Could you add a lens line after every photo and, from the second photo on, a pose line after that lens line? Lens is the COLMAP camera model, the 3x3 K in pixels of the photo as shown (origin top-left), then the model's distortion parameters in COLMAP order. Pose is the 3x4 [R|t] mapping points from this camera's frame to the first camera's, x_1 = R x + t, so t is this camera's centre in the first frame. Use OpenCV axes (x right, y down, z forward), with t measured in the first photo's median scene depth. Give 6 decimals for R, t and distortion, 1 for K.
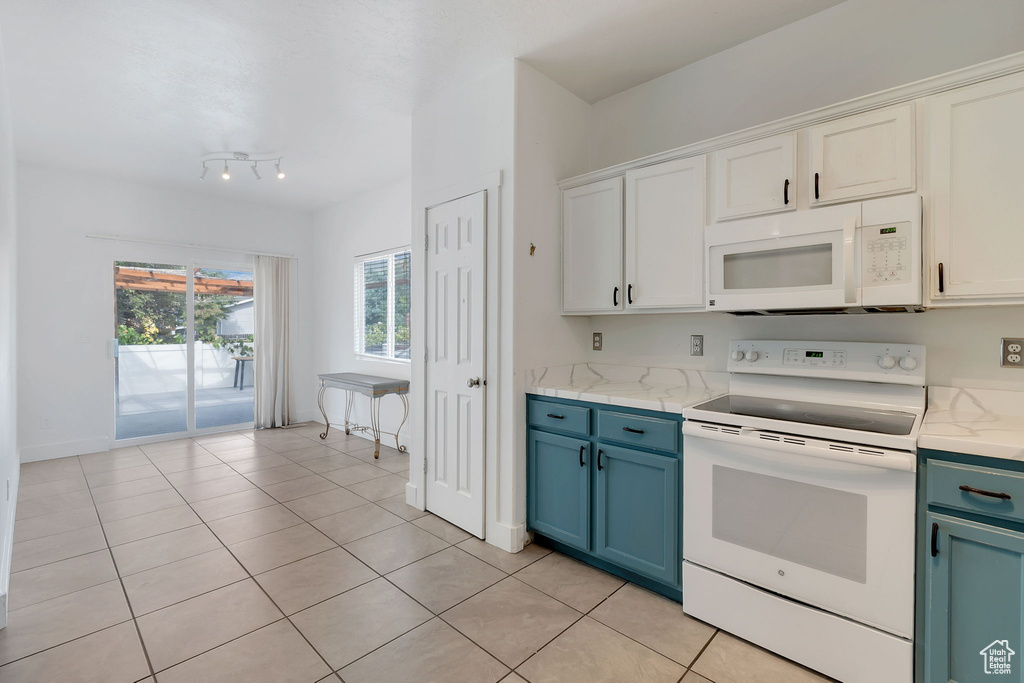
lens RADIAL K [[459.0, 0, 510.2], [0, 459.0, 333.2], [0, 0, 1]] dist [0.002637, 0.000032]
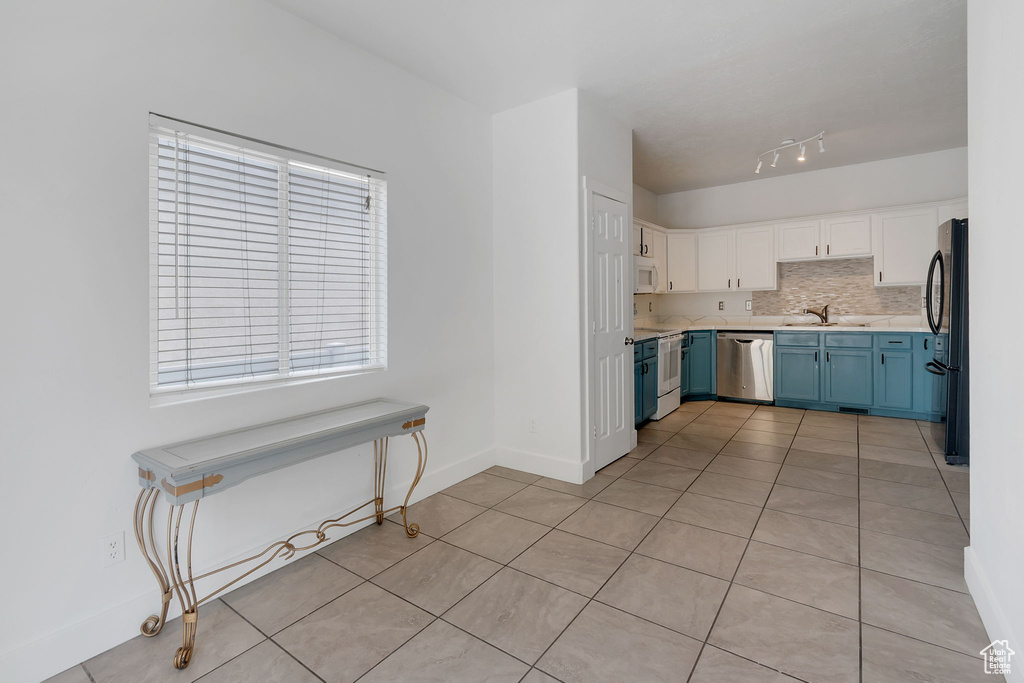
lens RADIAL K [[468.9, 0, 510.9], [0, 468.9, 318.4], [0, 0, 1]] dist [0.002716, 0.000153]
pose [[-0.131561, -0.030543, 0.990837, -1.453507], [0.040172, 0.998540, 0.036115, -0.026619], [-0.990494, 0.044556, -0.130142, 1.559100]]
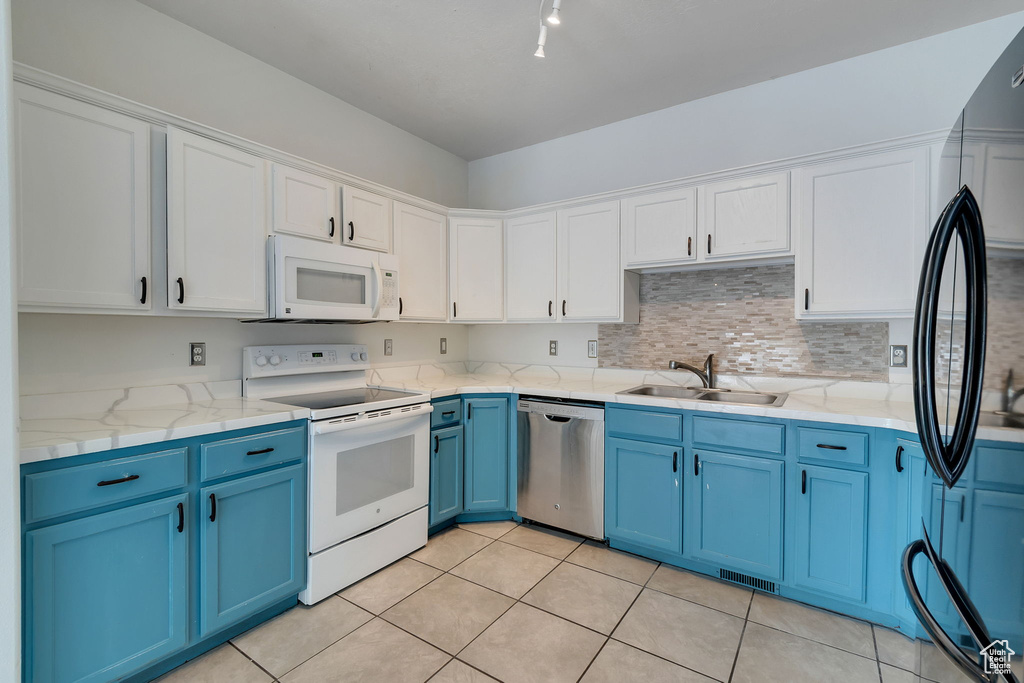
lens RADIAL K [[456.5, 0, 512.0], [0, 456.5, 341.5], [0, 0, 1]] dist [0.001437, 0.000005]
pose [[-0.167806, -0.018800, 0.985641, -0.544026], [0.010066, 0.999733, 0.020782, -0.009812], [-0.985769, 0.013408, -0.167572, 0.541621]]
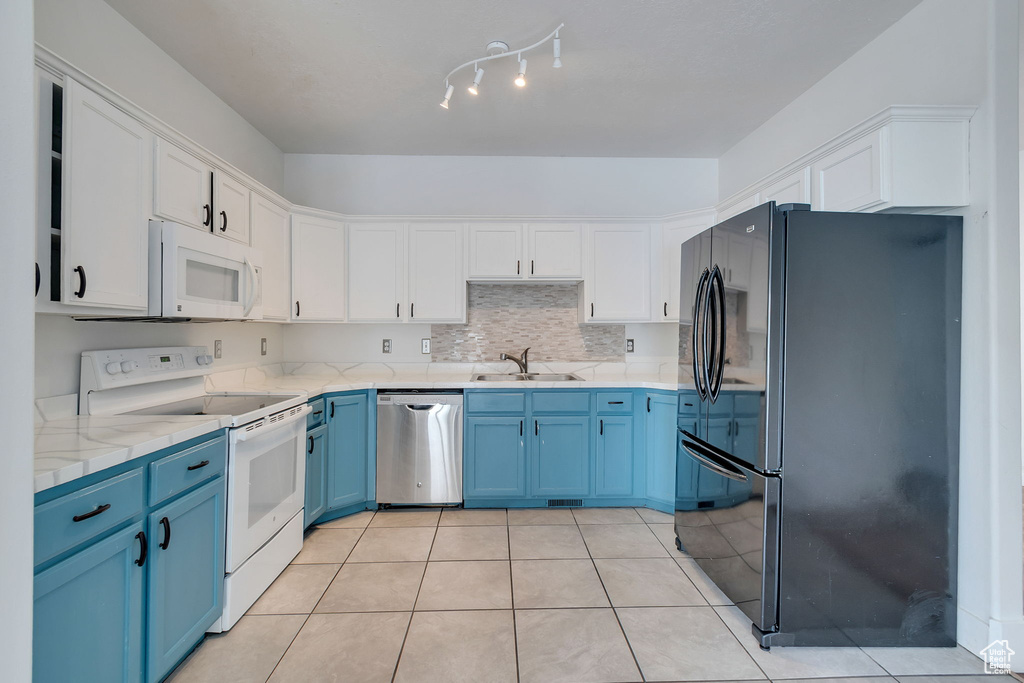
lens RADIAL K [[459.0, 0, 510.2], [0, 459.0, 333.2], [0, 0, 1]] dist [0.002637, 0.000032]
pose [[-0.714984, -0.001327, 0.699139, -0.544785], [0.009826, 0.999880, 0.011946, -0.016567], [-0.699071, 0.015411, -0.714886, 0.962594]]
